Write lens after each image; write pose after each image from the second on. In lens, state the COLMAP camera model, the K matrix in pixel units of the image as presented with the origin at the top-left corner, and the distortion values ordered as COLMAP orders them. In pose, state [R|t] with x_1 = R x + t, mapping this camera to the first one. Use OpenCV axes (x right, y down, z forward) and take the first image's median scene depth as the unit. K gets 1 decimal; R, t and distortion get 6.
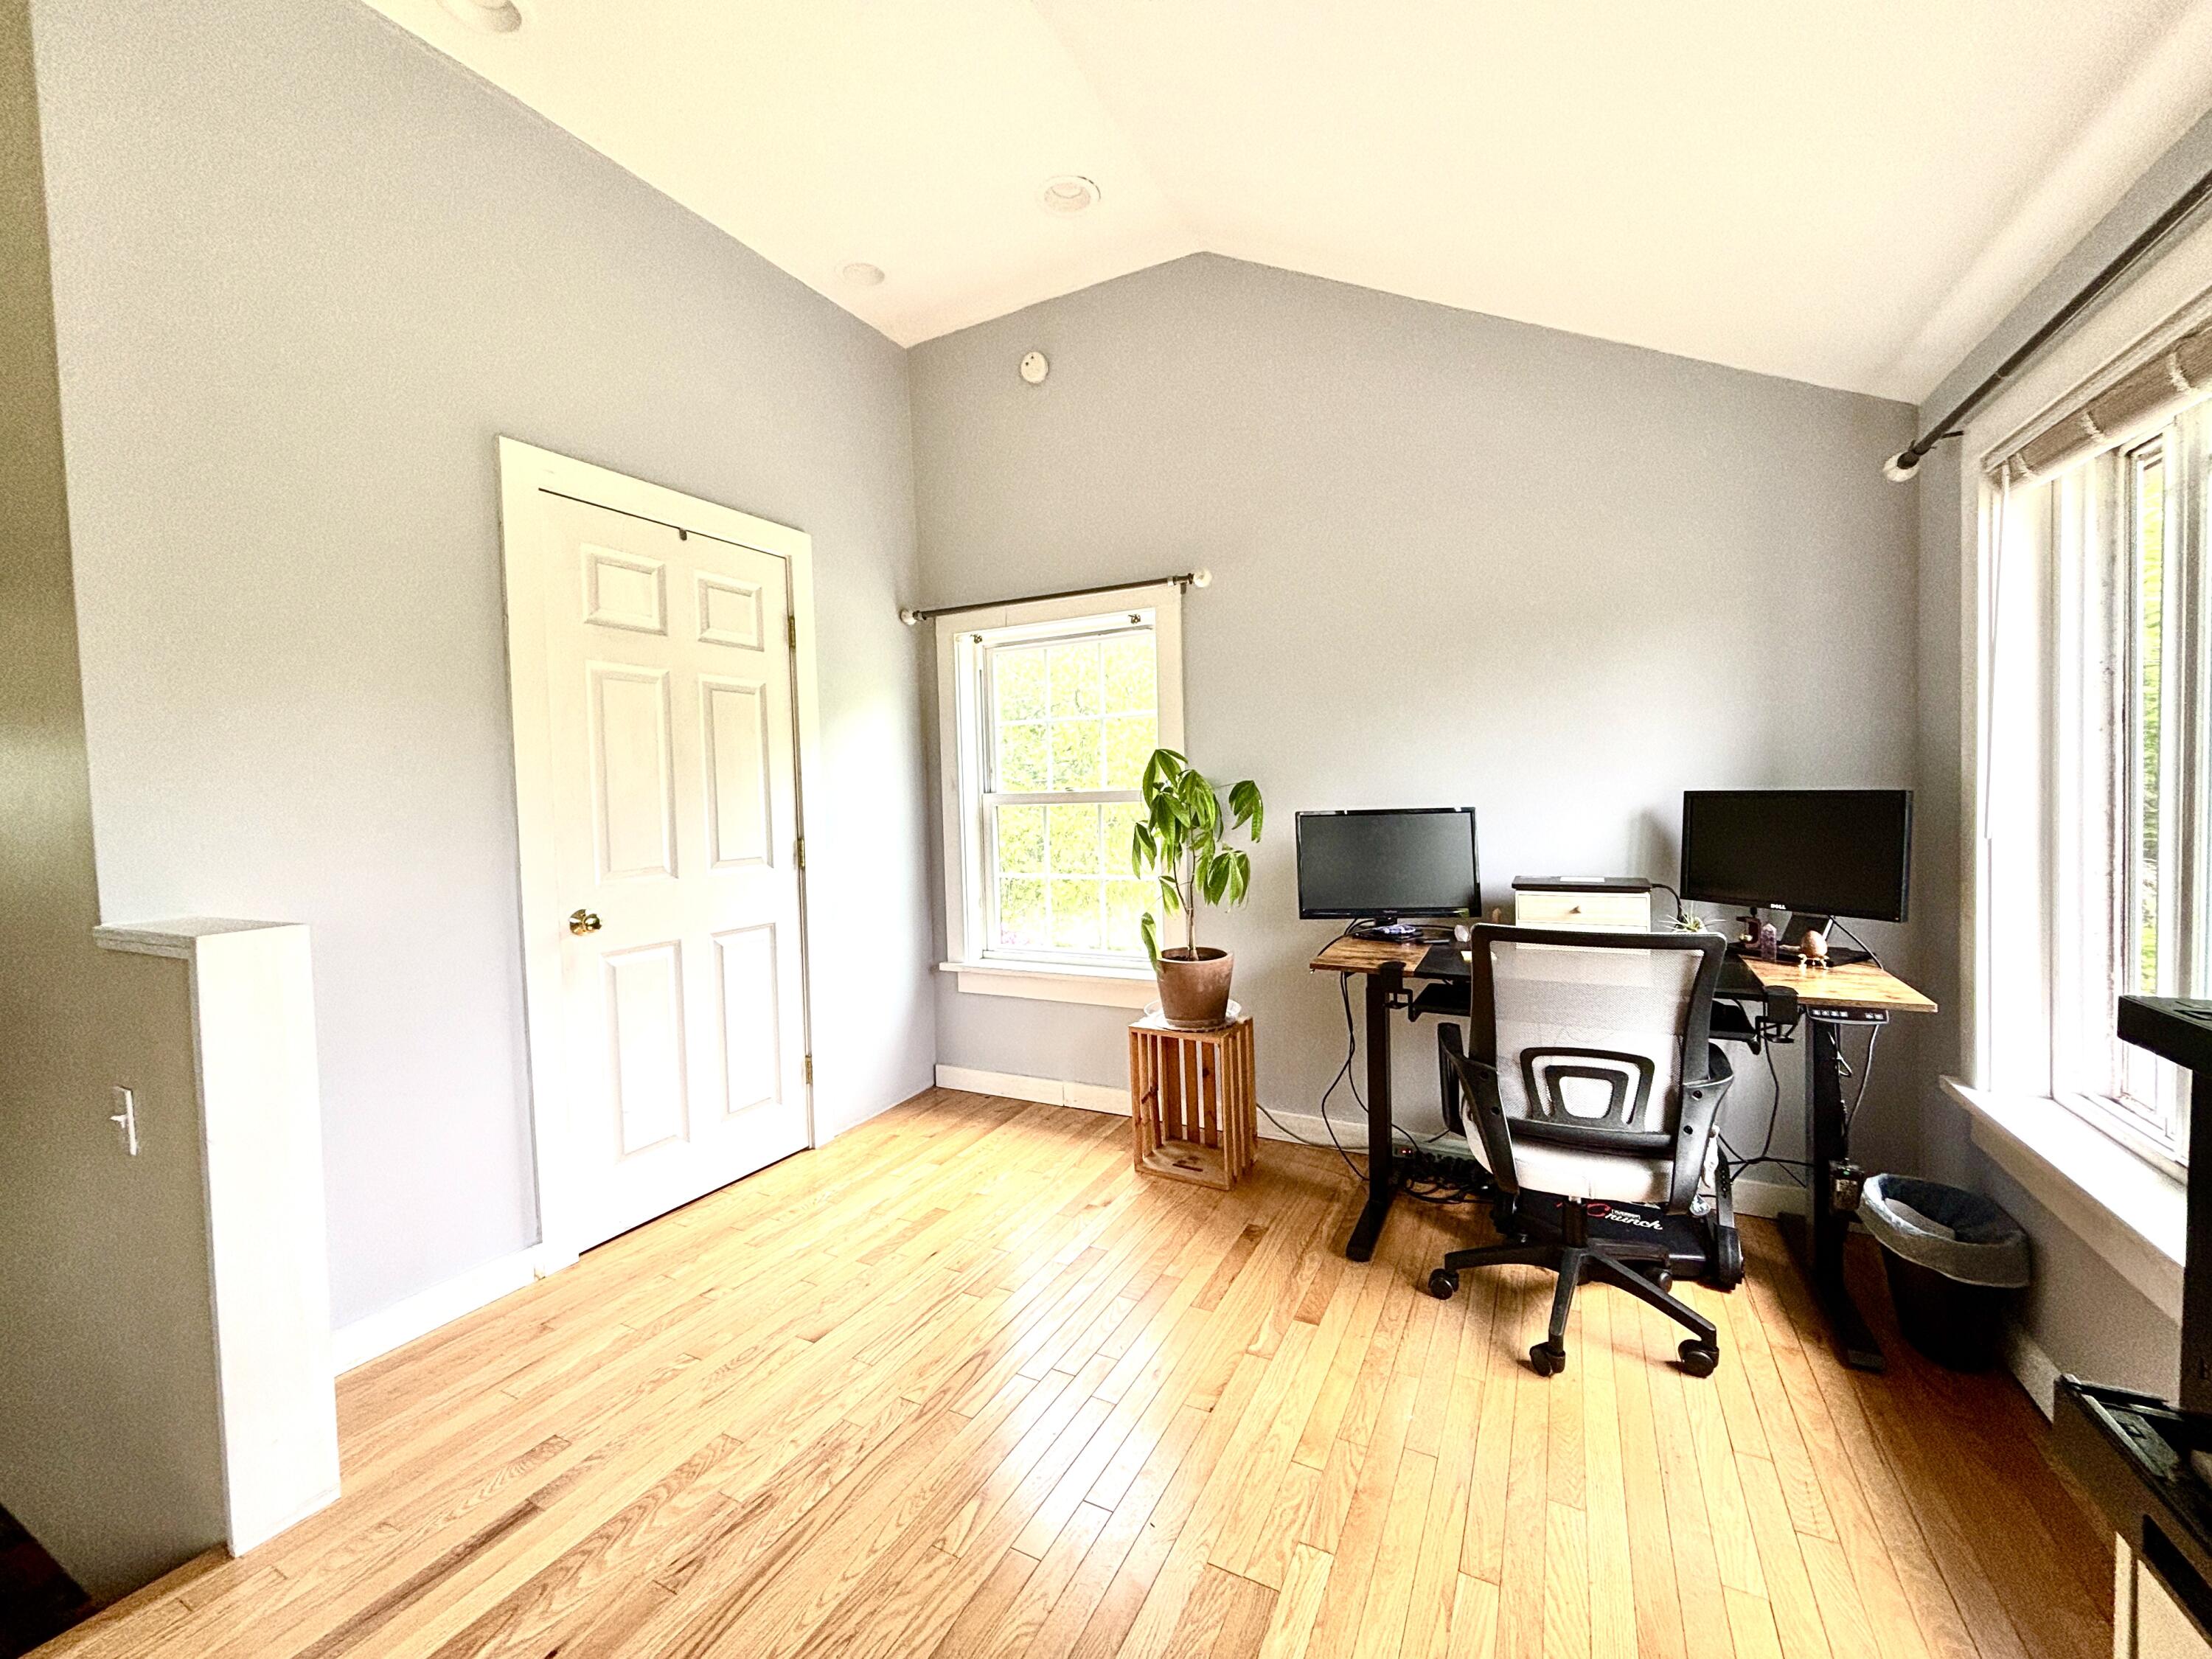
lens RADIAL K [[875.3, 0, 1120.6], [0, 875.3, 826.7], [0, 0, 1]] dist [-0.008230, 0.000570]
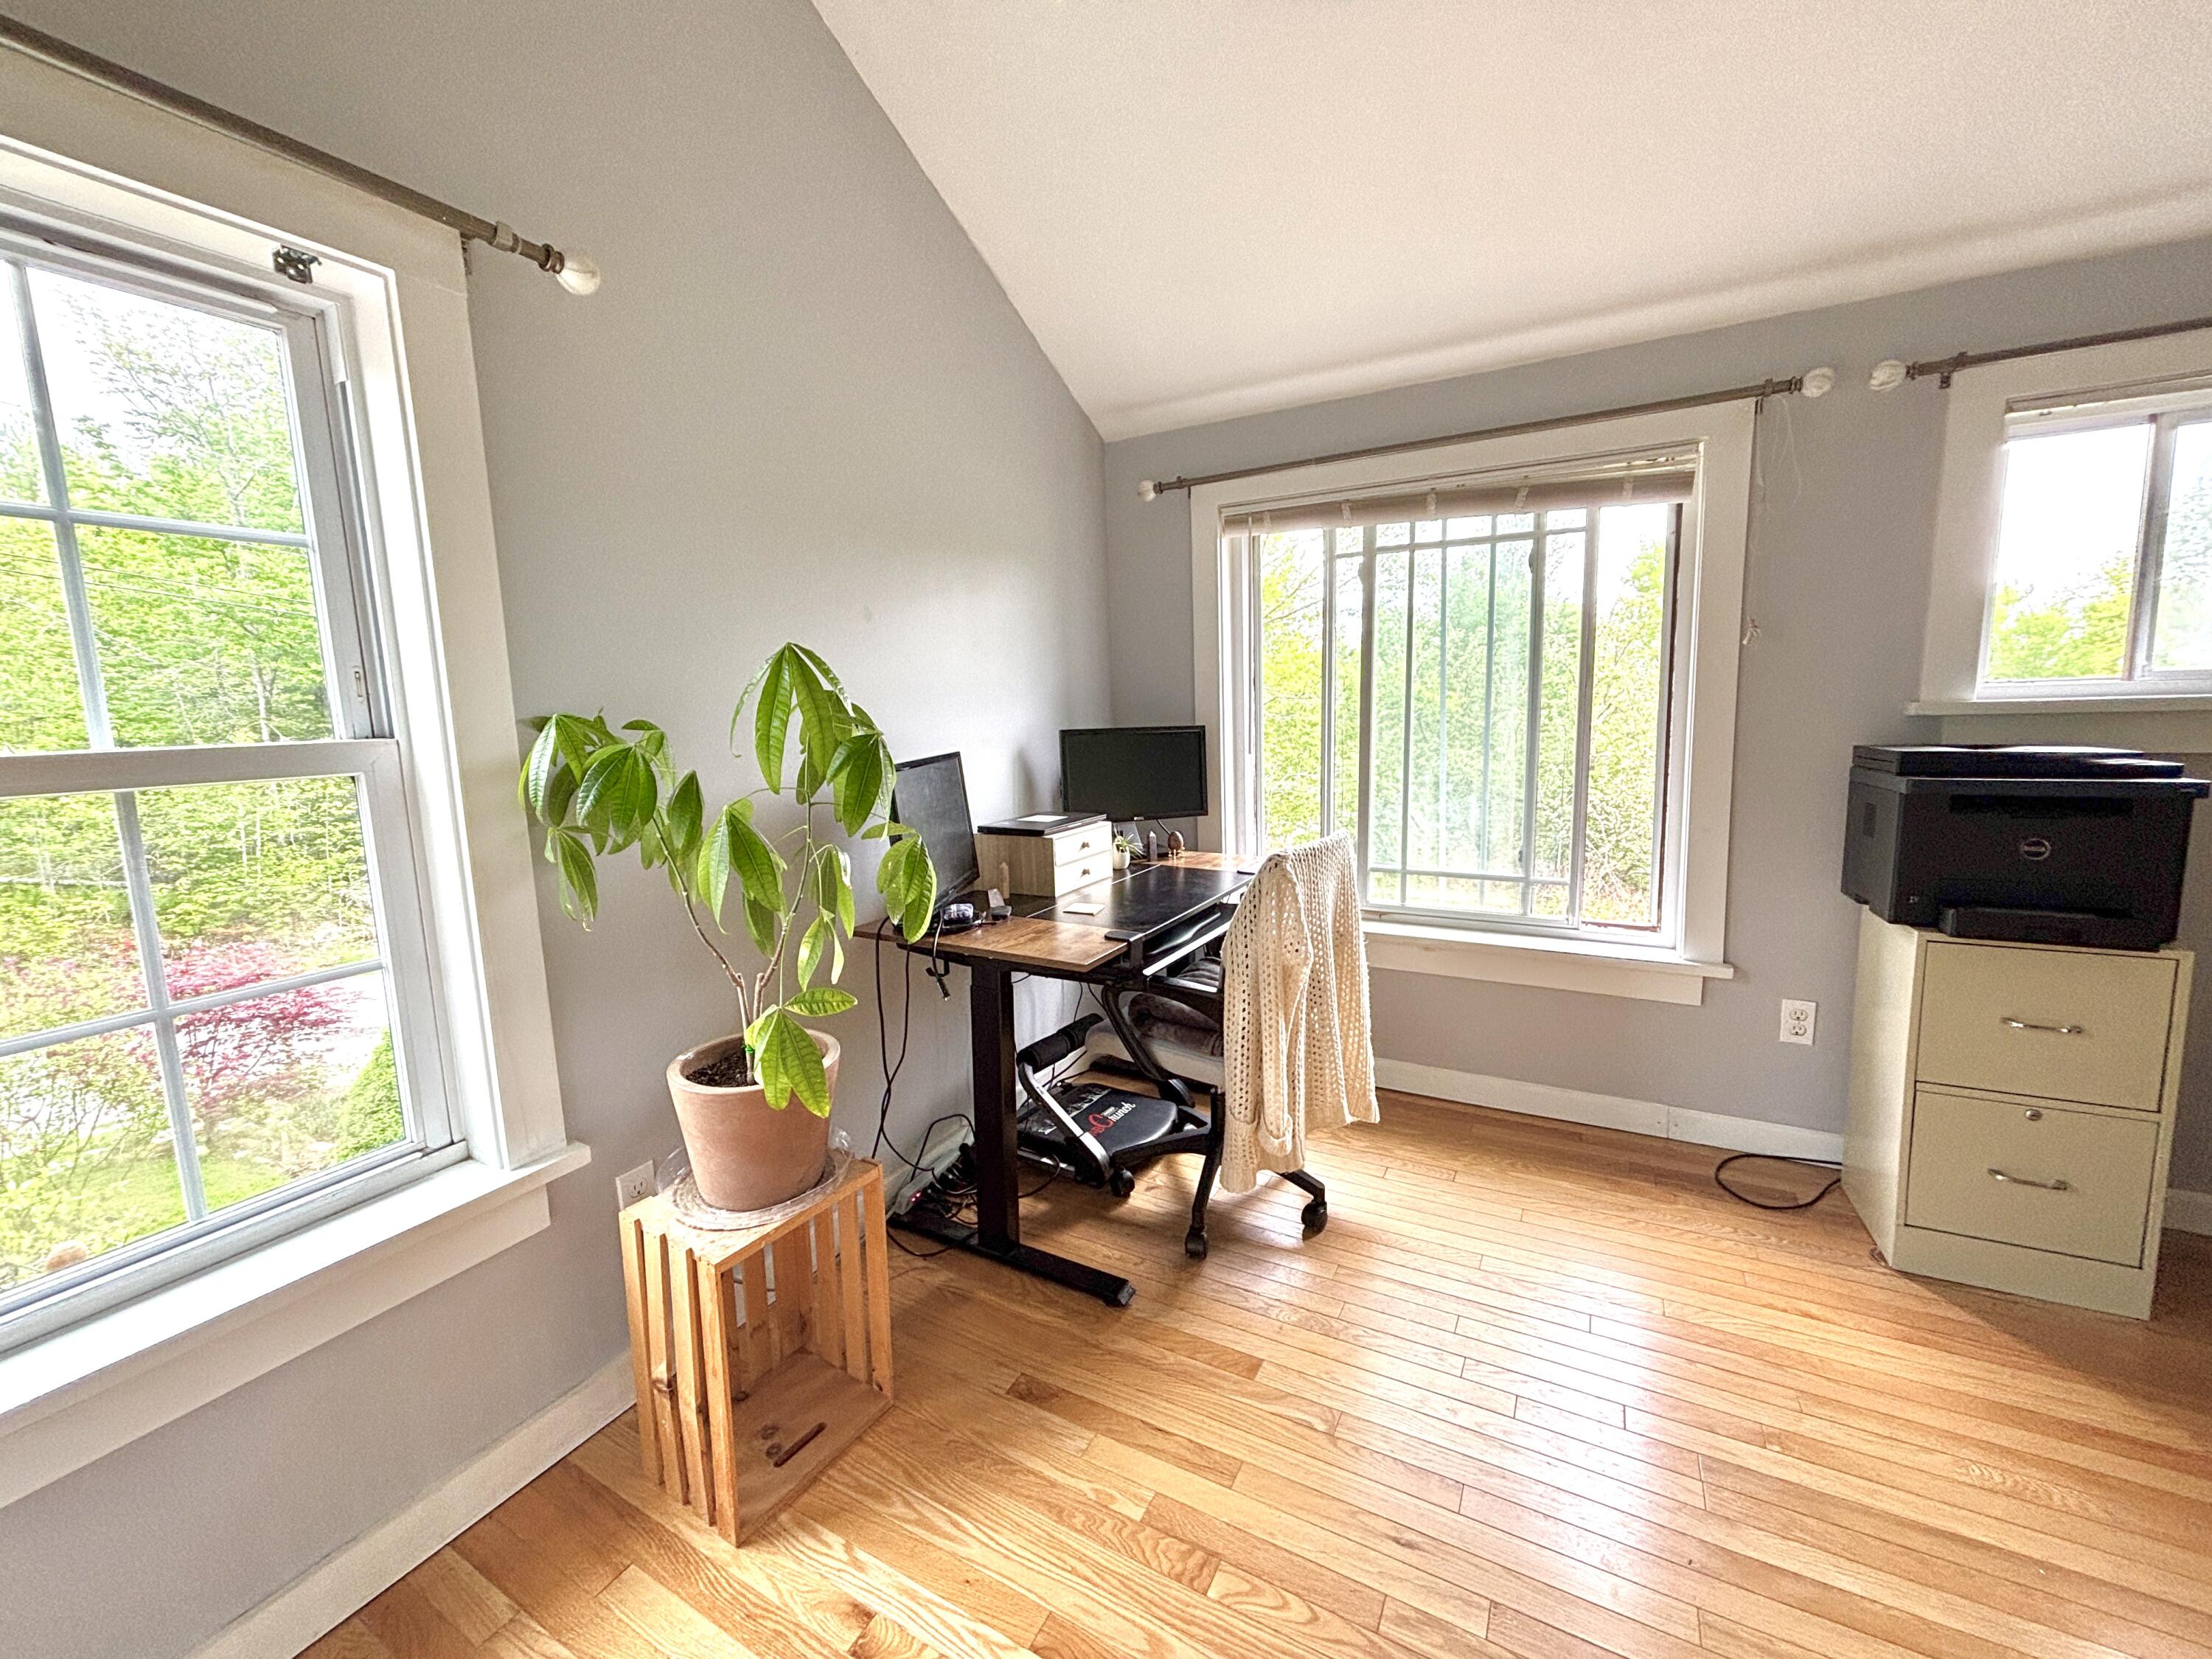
lens RADIAL K [[875.3, 0, 1099.8], [0, 875.3, 823.6], [0, 0, 1]] dist [-0.008230, 0.000570]
pose [[0.051188, -0.108760, 0.992749, -0.395153], [0.066764, 0.992201, 0.105258, -0.029497], [-0.996455, 0.060892, 0.058050, 0.755053]]
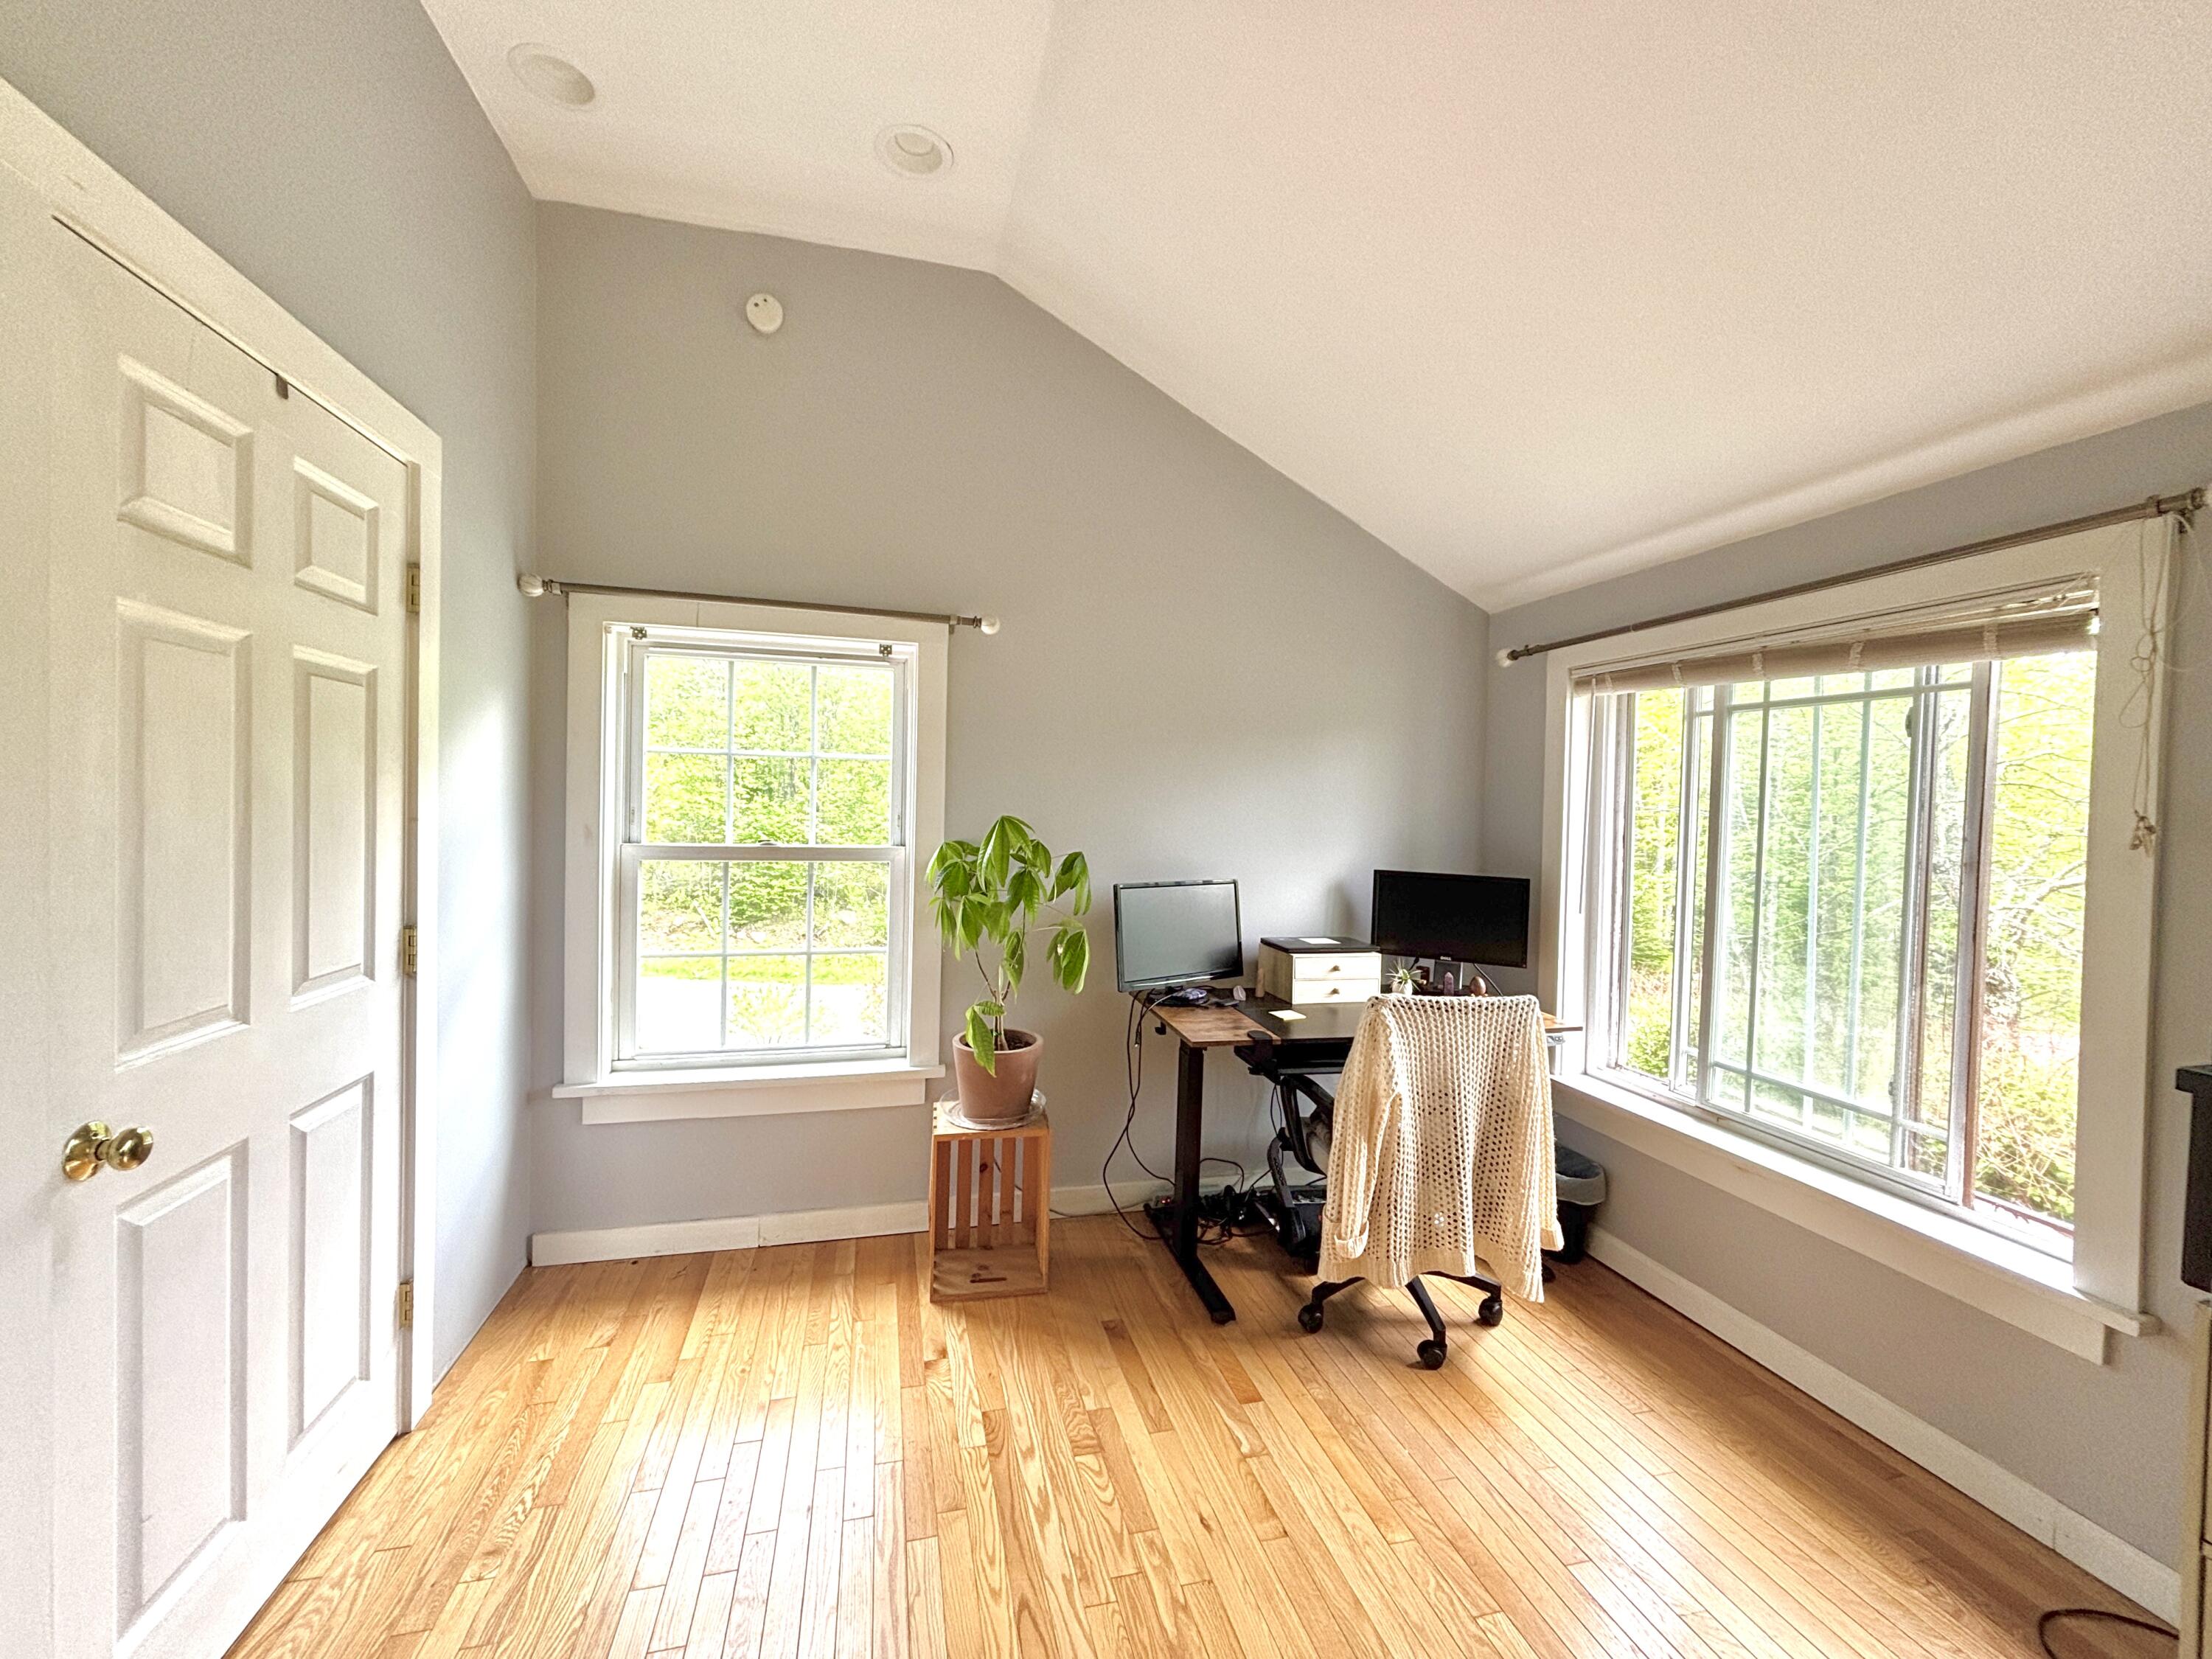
lens RADIAL K [[875.3, 0, 1107.9], [0, 875.3, 823.3], [0, 0, 1]] dist [-0.008230, 0.000570]
pose [[0.752338, 0.034581, 0.657869, -0.431270], [-0.021133, 0.999374, -0.028364, -0.054657], [-0.658438, 0.007437, 0.752598, 0.239143]]
